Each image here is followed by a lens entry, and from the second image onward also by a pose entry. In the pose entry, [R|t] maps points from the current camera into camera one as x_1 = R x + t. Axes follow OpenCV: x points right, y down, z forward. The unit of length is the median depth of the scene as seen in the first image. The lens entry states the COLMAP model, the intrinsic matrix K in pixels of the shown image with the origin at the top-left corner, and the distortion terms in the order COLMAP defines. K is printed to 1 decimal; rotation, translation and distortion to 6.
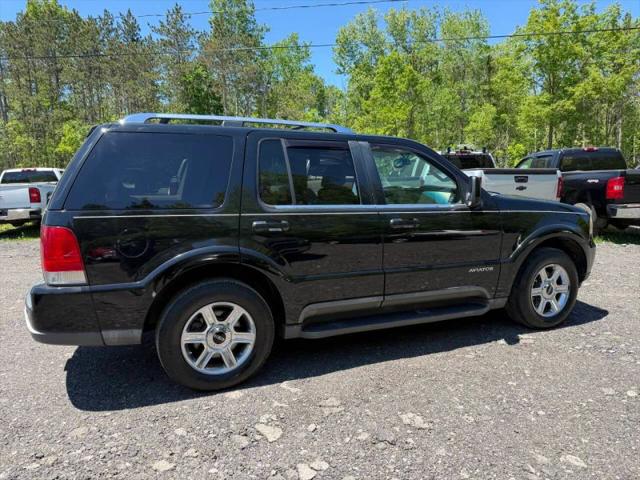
lens RADIAL K [[446.7, 0, 317.9], [0, 446.7, 237.3], [0, 0, 1]] dist [0.022813, -0.028225]
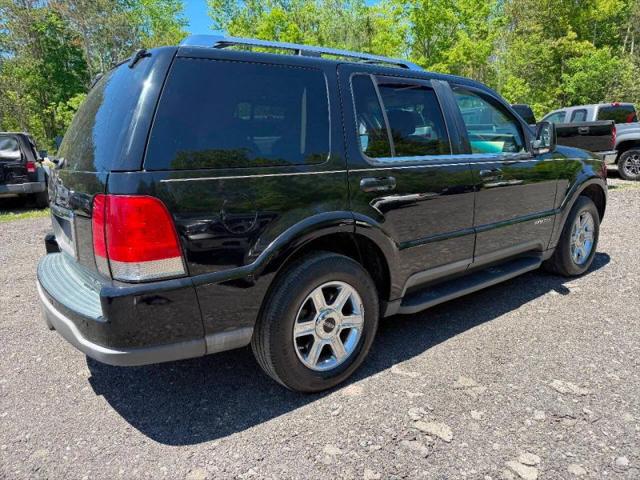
lens RADIAL K [[446.7, 0, 310.0], [0, 446.7, 240.4], [0, 0, 1]] dist [0.022813, -0.028225]
pose [[0.964301, -0.077750, 0.253139, -0.363168], [0.057191, 0.994513, 0.087593, -0.000019], [-0.258561, -0.069989, 0.963456, 0.199950]]
